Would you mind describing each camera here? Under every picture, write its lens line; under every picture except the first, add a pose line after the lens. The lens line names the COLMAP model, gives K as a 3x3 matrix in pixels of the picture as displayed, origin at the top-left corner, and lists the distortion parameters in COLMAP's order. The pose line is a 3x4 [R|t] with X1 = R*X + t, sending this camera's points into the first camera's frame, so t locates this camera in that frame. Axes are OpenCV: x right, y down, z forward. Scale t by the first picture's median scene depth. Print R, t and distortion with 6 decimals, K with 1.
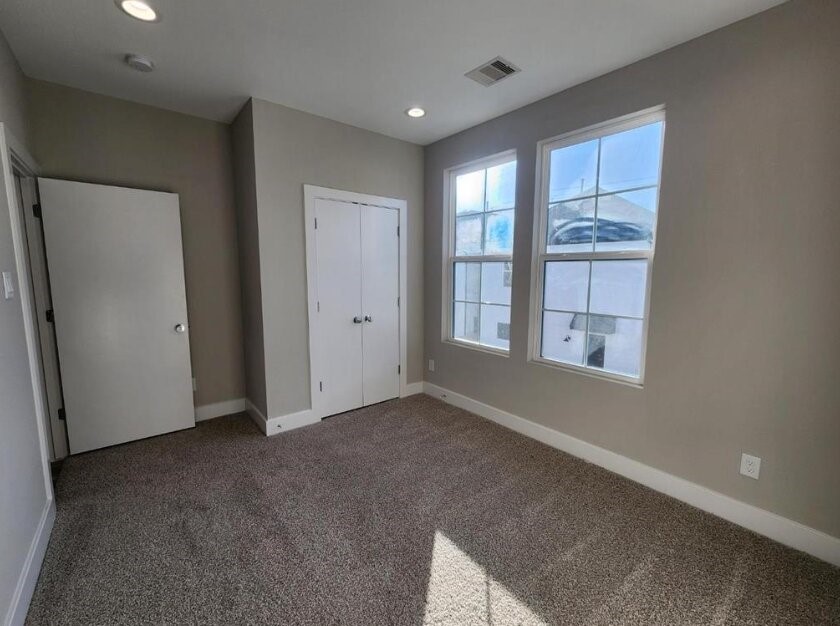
lens RADIAL K [[352.6, 0, 416.8], [0, 352.6, 312.8], [0, 0, 1]] dist [0.001048, 0.000097]
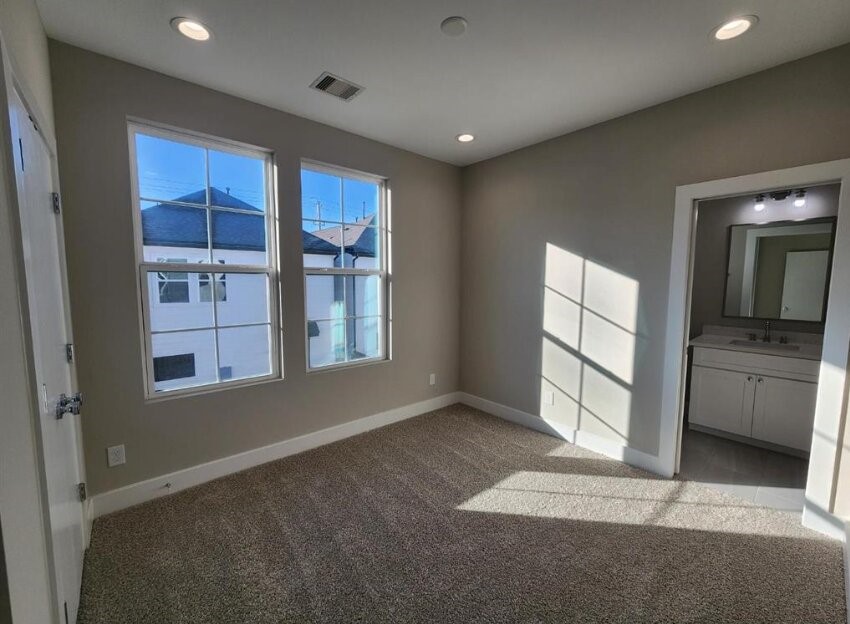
lens RADIAL K [[354.3, 0, 424.3], [0, 354.3, 315.4], [0, 0, 1]] dist [-0.000266, -0.000018]
pose [[-0.032492, -0.100083, 0.994448, -0.765515], [0.116530, 0.987809, 0.103222, -0.103289], [-0.992656, 0.119237, -0.020433, 0.779390]]
